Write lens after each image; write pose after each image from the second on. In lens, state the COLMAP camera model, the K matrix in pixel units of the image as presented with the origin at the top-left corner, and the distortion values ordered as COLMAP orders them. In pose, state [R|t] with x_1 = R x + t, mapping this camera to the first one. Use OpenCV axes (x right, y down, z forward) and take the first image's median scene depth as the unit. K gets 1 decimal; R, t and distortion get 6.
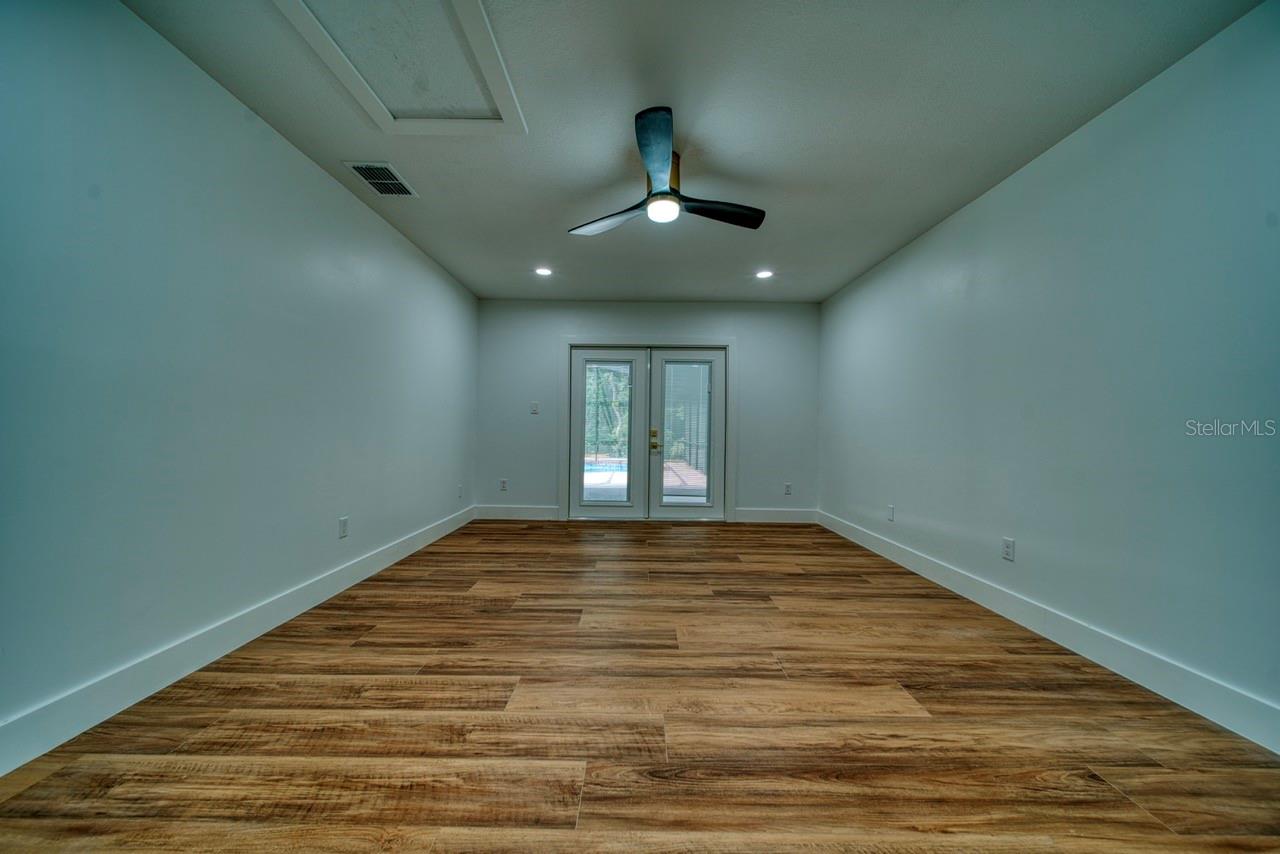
lens RADIAL K [[449.1, 0, 636.1], [0, 449.1, 425.9], [0, 0, 1]] dist [-0.001245, -0.001029]
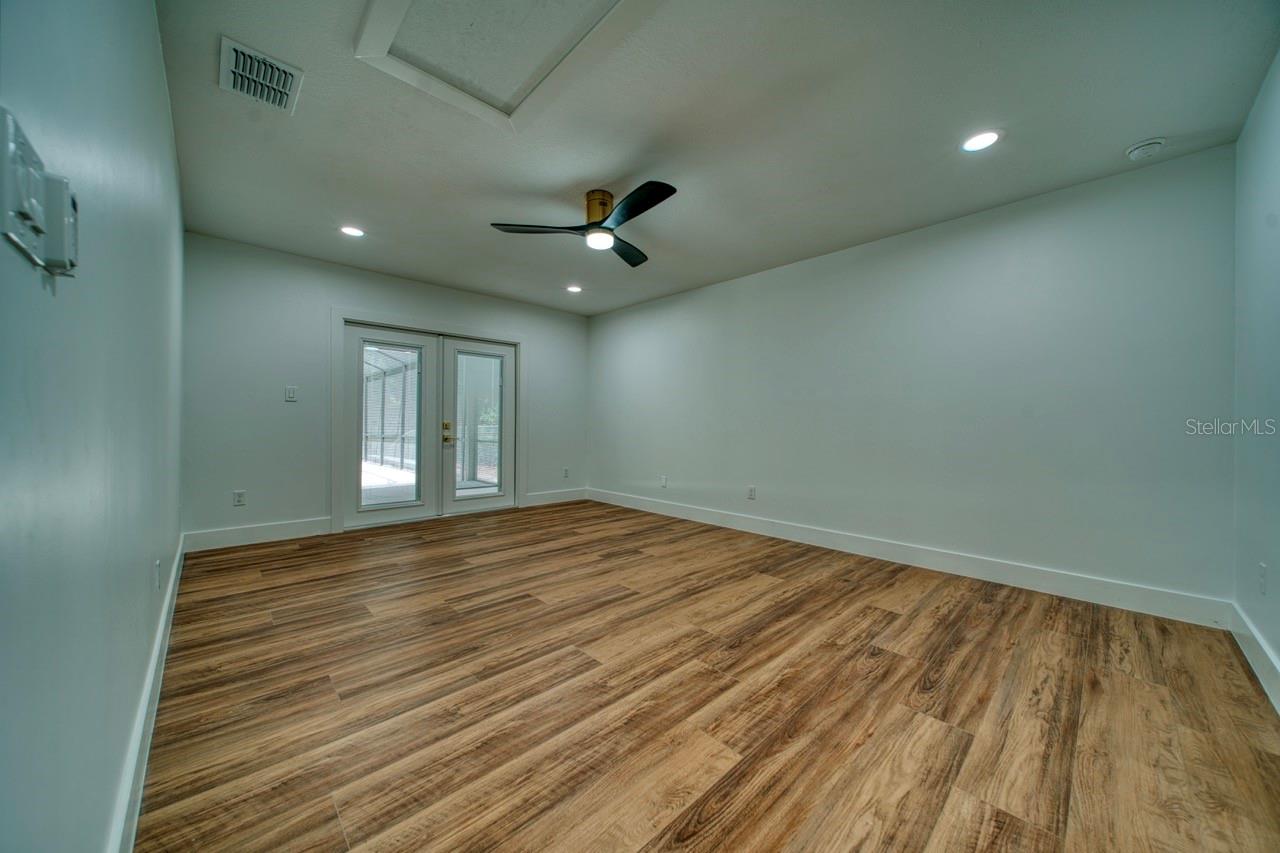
lens RADIAL K [[449.1, 0, 641.3], [0, 449.1, 421.8], [0, 0, 1]] dist [-0.001245, -0.001029]
pose [[0.722487, -0.001992, 0.691382, -0.766235], [-0.007872, 0.999907, 0.011108, -0.013842], [-0.691340, -0.013468, 0.722404, 0.060938]]
